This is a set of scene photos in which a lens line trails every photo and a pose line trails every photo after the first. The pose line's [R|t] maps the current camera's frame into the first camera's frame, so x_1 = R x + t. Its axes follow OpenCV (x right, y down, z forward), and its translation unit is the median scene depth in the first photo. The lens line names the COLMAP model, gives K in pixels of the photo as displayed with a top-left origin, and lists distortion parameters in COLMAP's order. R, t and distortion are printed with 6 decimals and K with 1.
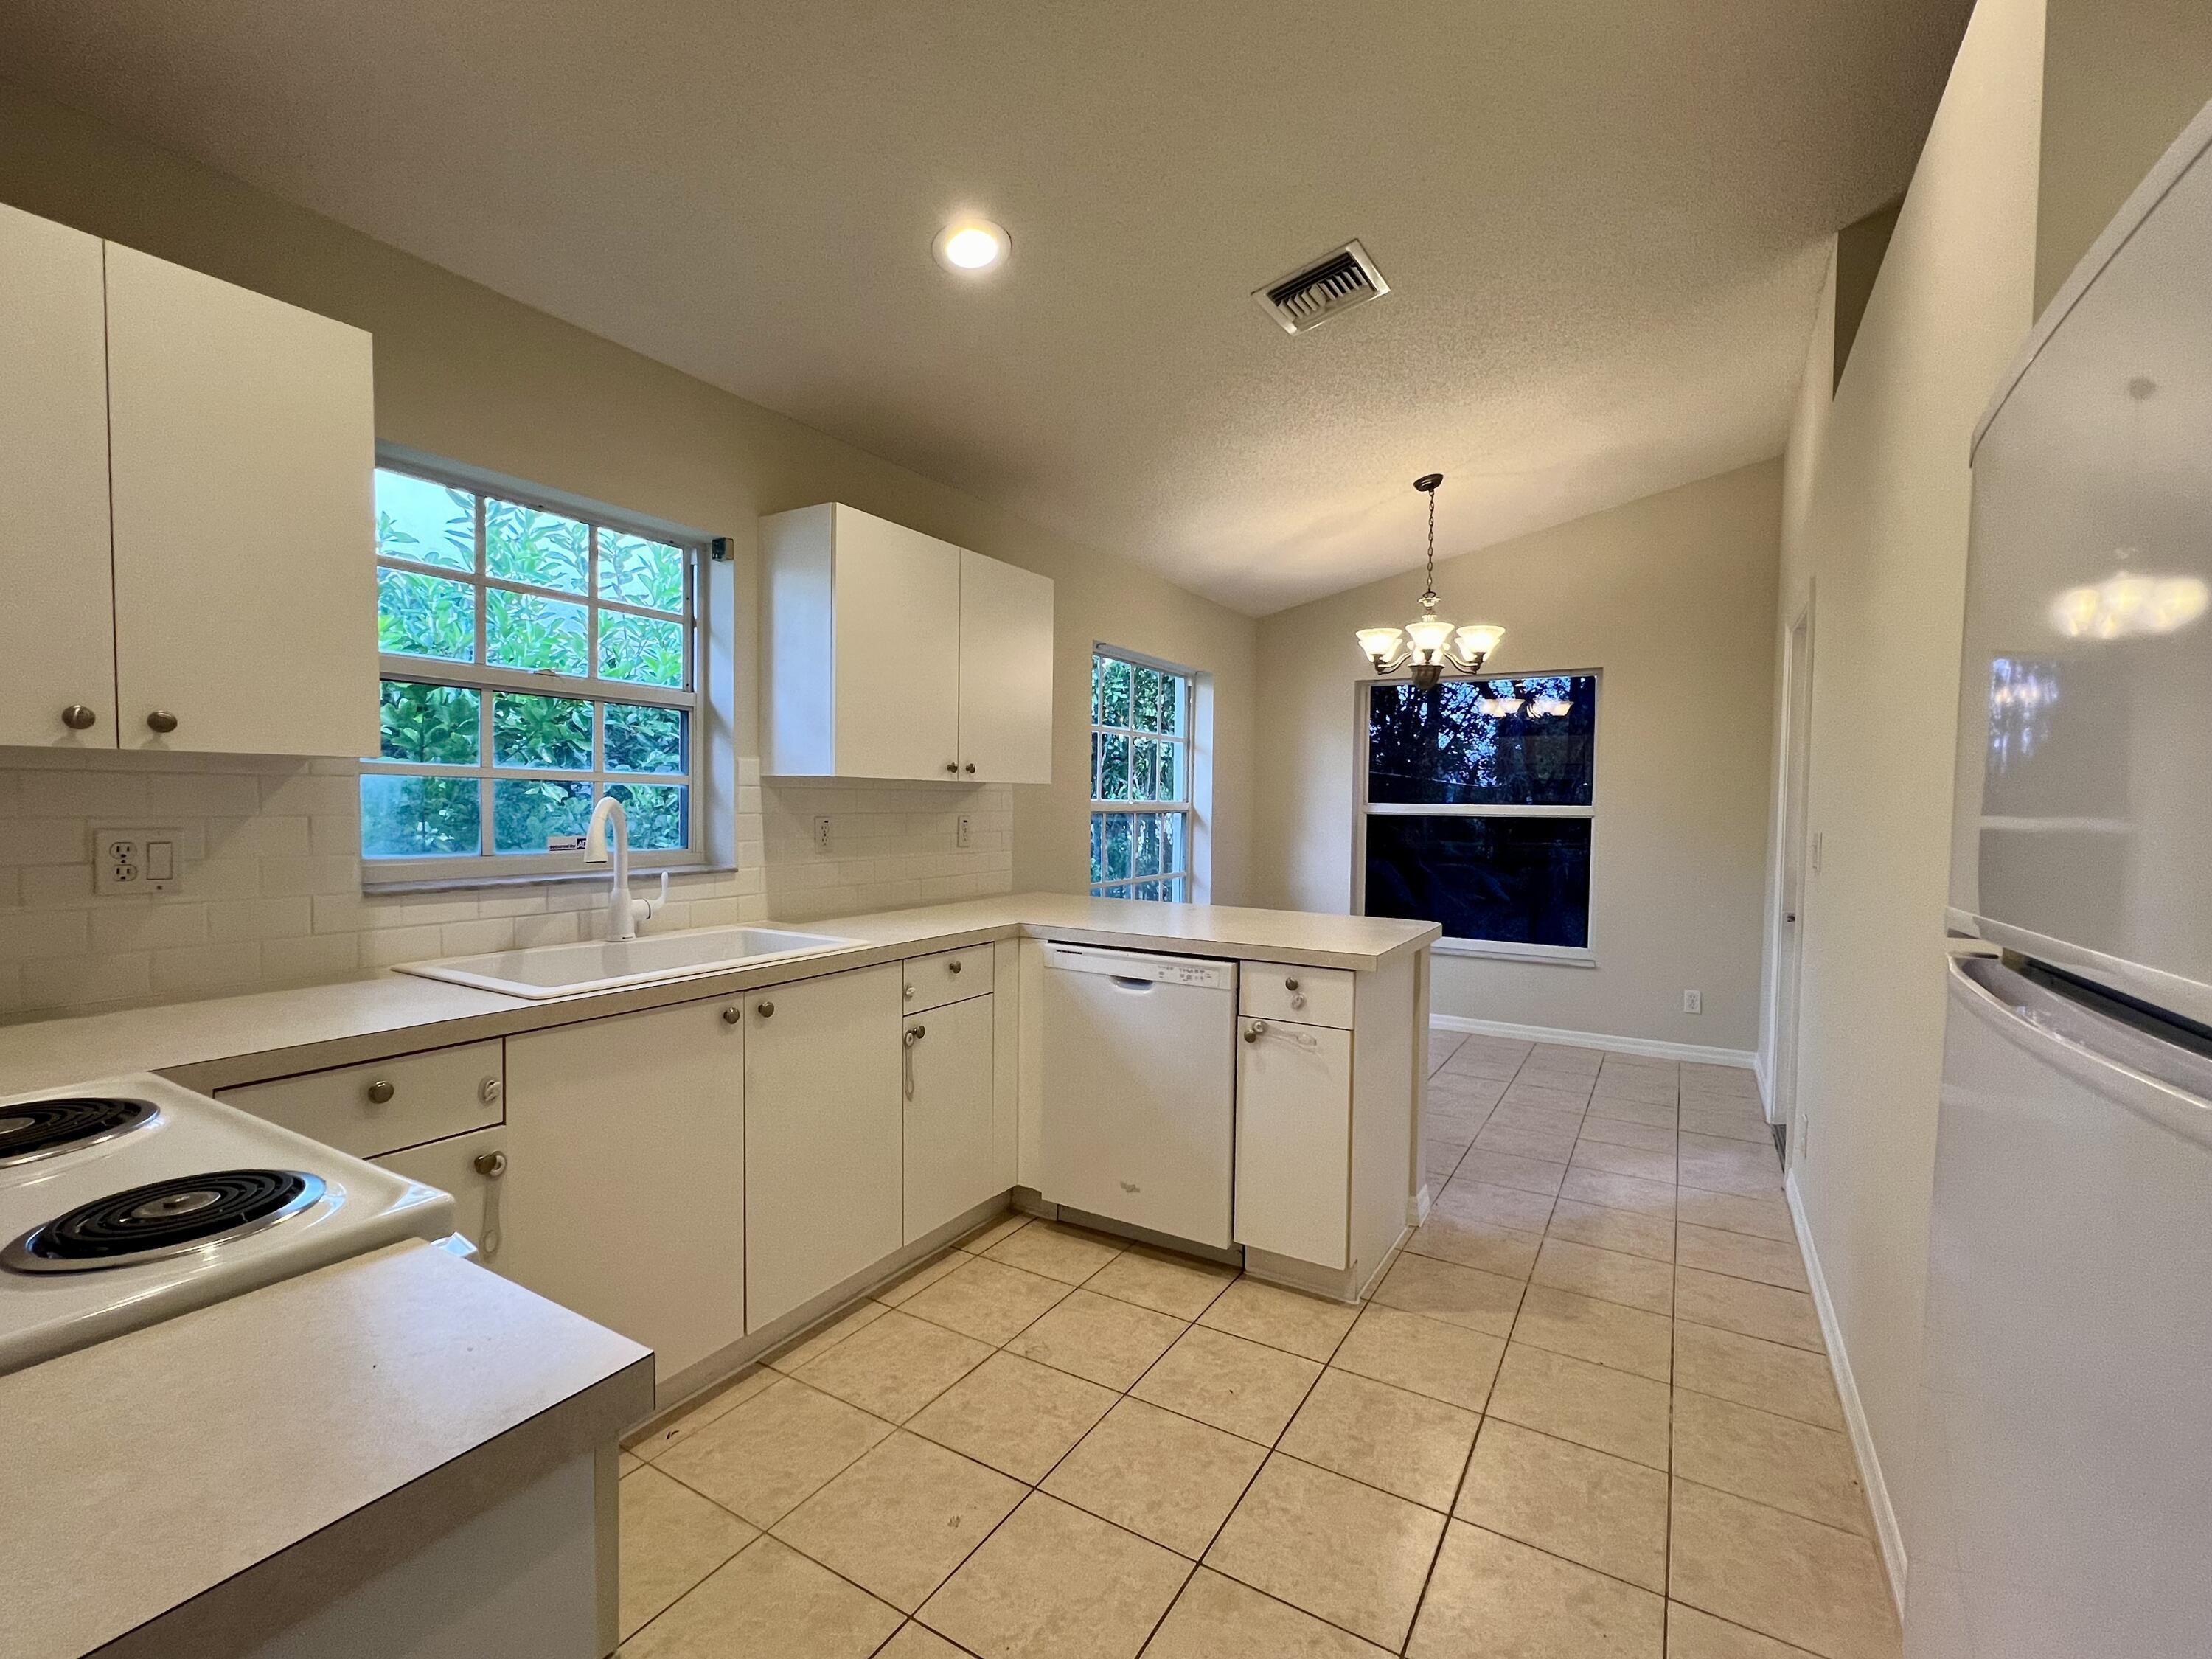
lens RADIAL K [[964.6, 0, 1109.7], [0, 964.6, 837.3], [0, 0, 1]] dist [0.001780, 0.000263]
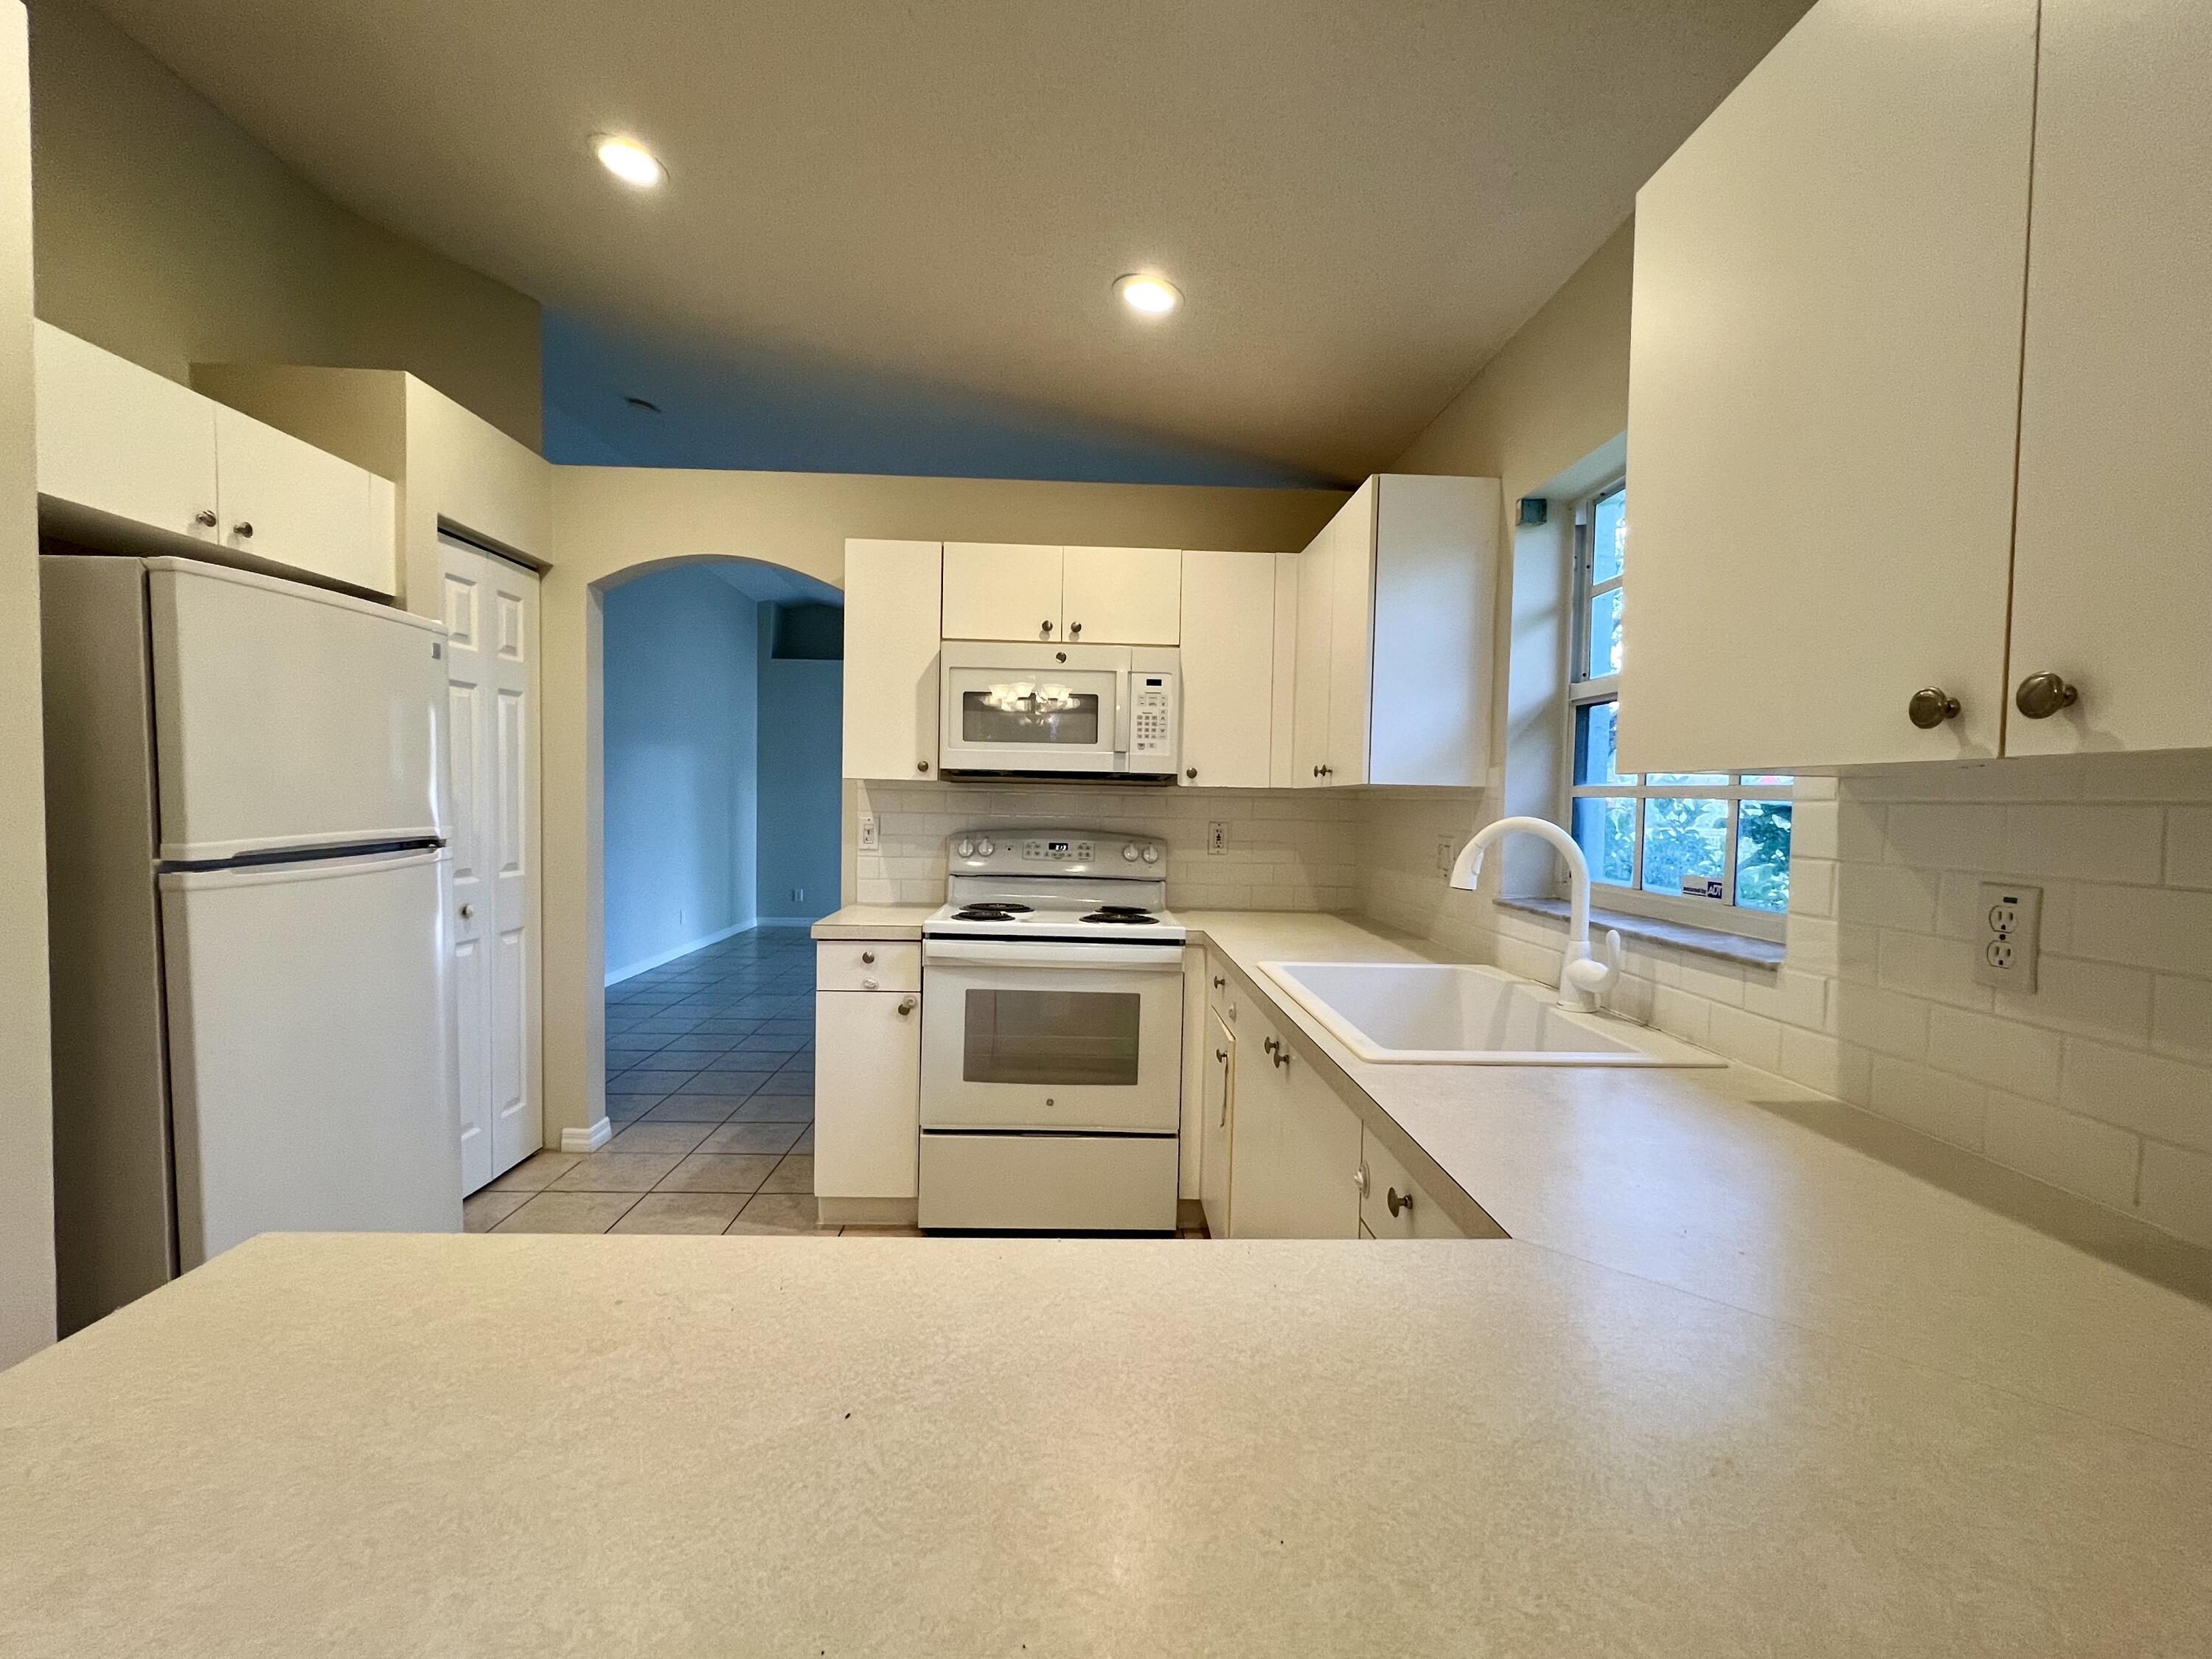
lens RADIAL K [[964.6, 0, 1103.1], [0, 964.6, 835.5], [0, 0, 1]] dist [0.001780, 0.000263]
pose [[-0.840390, -0.006363, -0.541944, 0.160733], [-0.046304, 0.997118, 0.060096, -0.044094], [0.540000, 0.075598, -0.838263, 1.098743]]
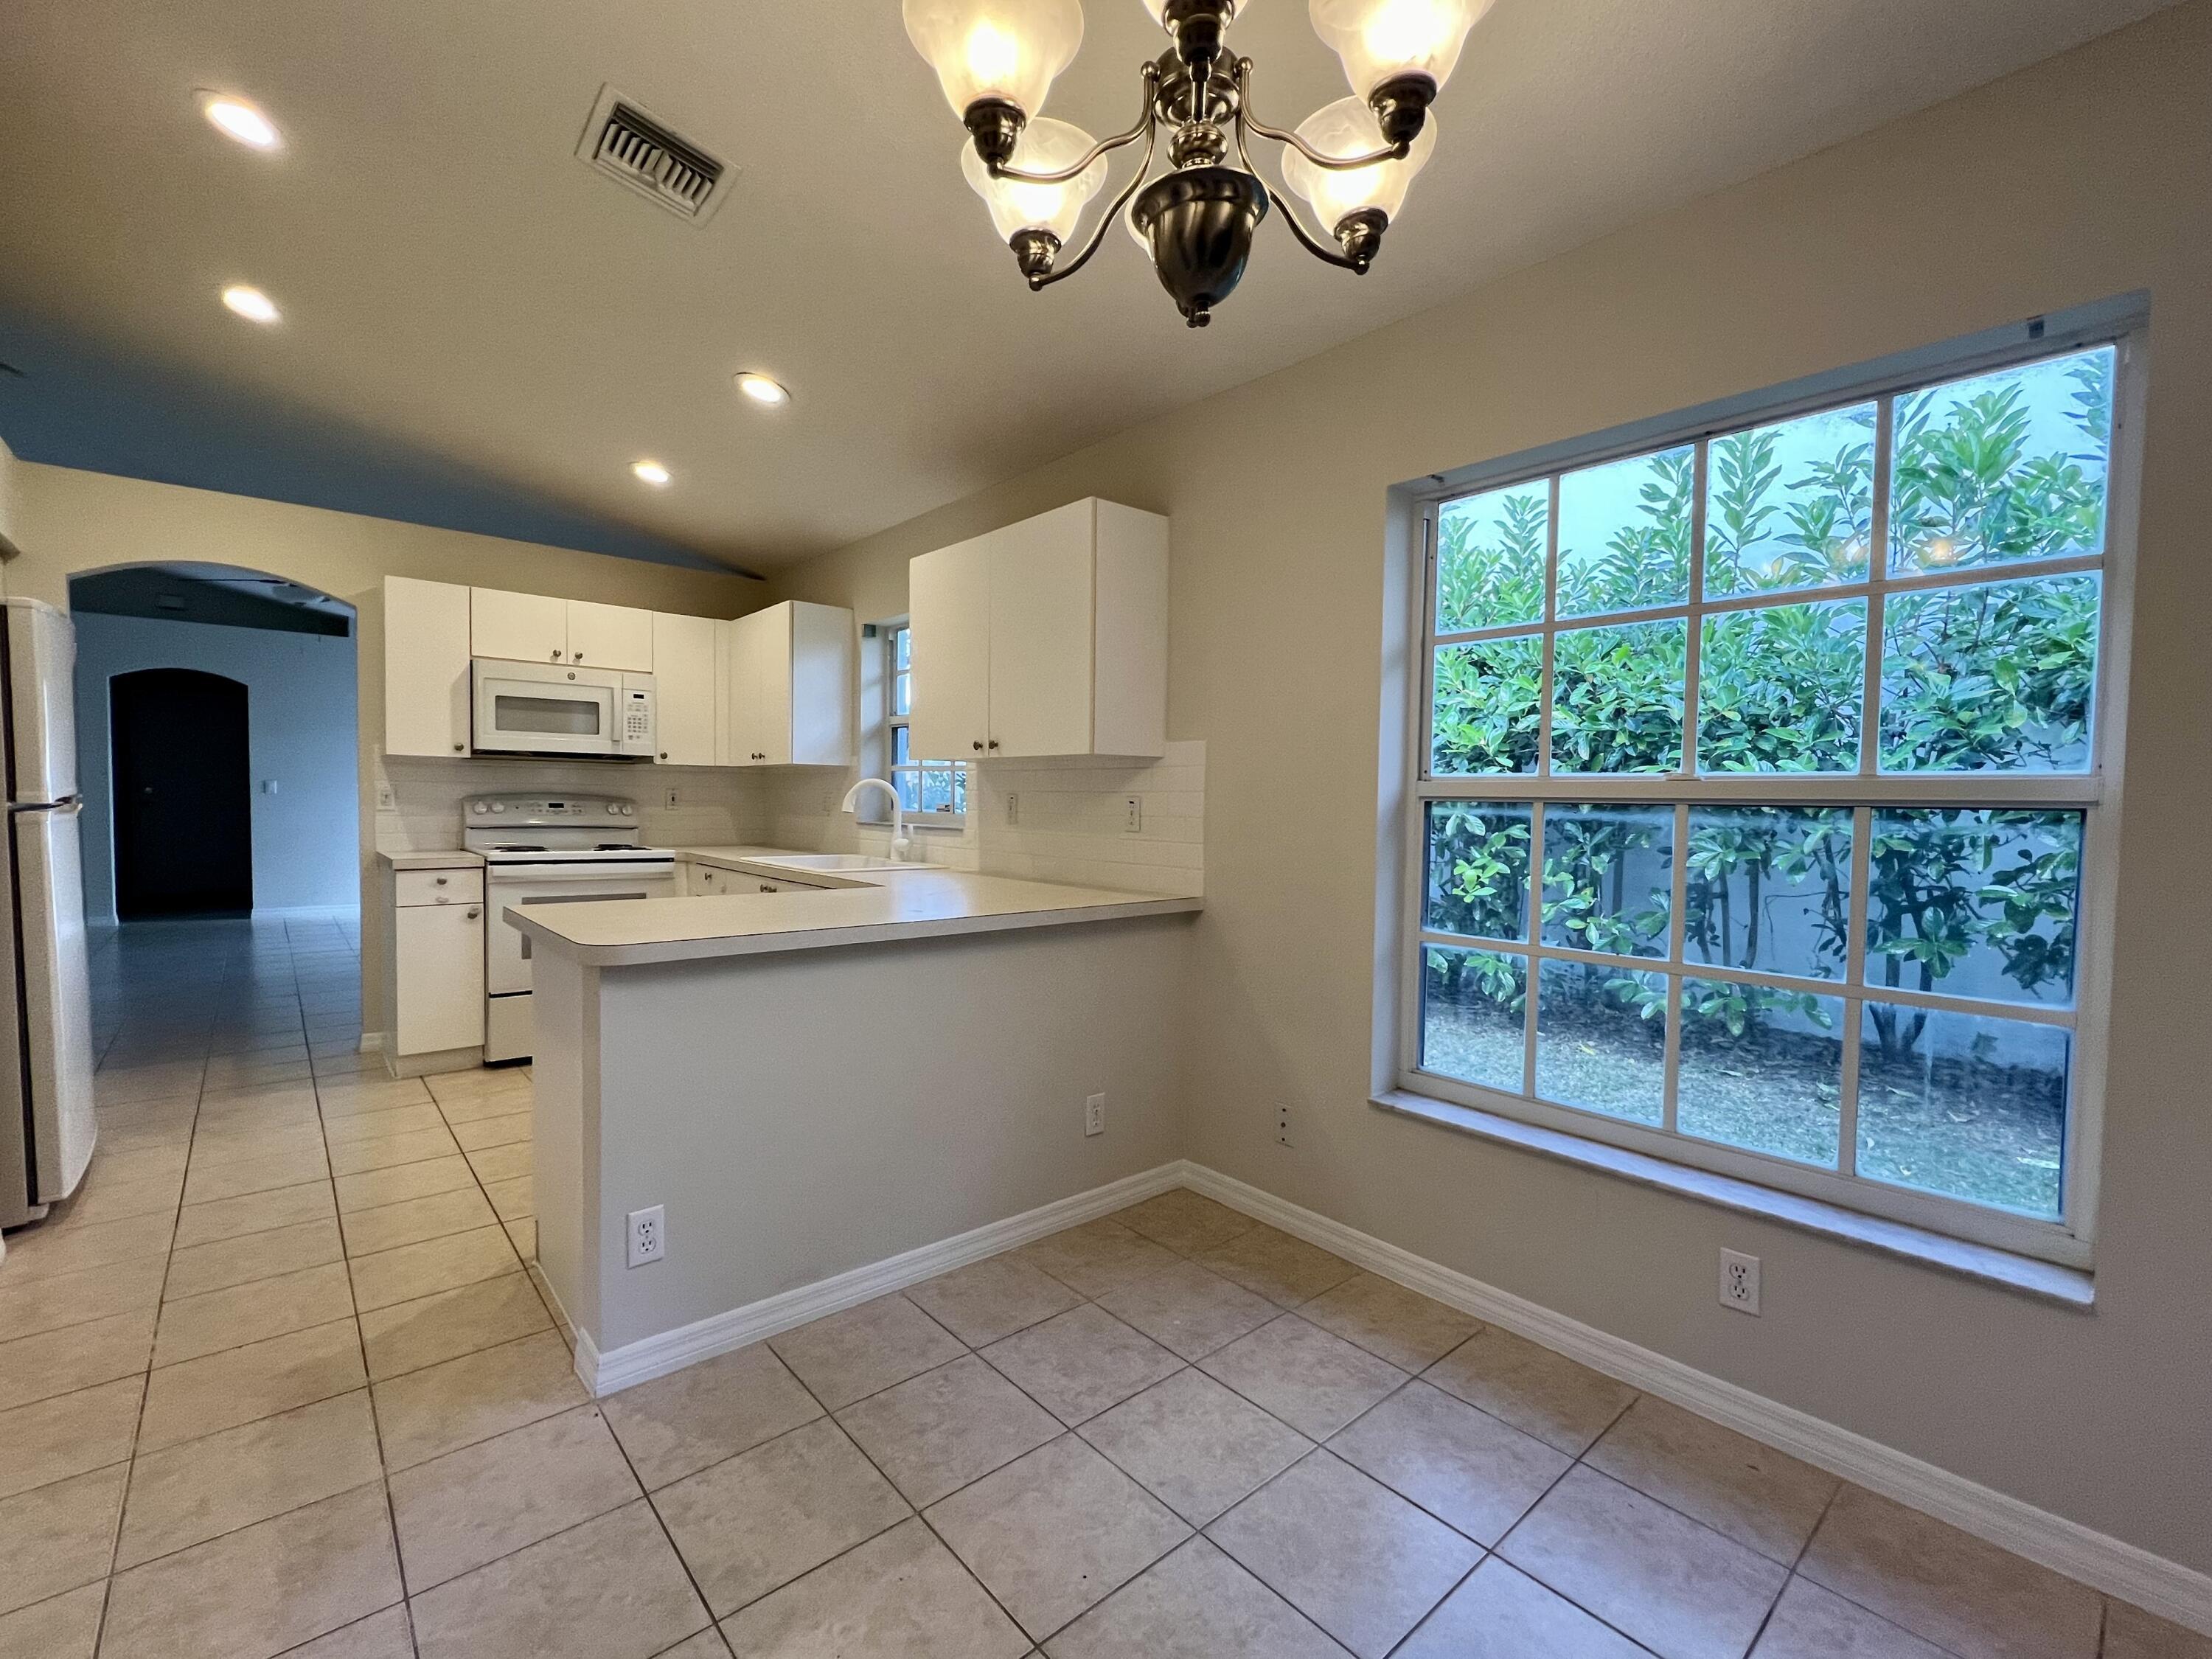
lens RADIAL K [[964.6, 0, 1107.4], [0, 964.6, 832.3], [0, 0, 1]] dist [0.001780, 0.000263]
pose [[-0.304509, 0.021279, -0.952272, 0.809879], [-0.050378, 0.997991, 0.038410, -0.025048], [0.951176, 0.059670, -0.302826, 1.465050]]
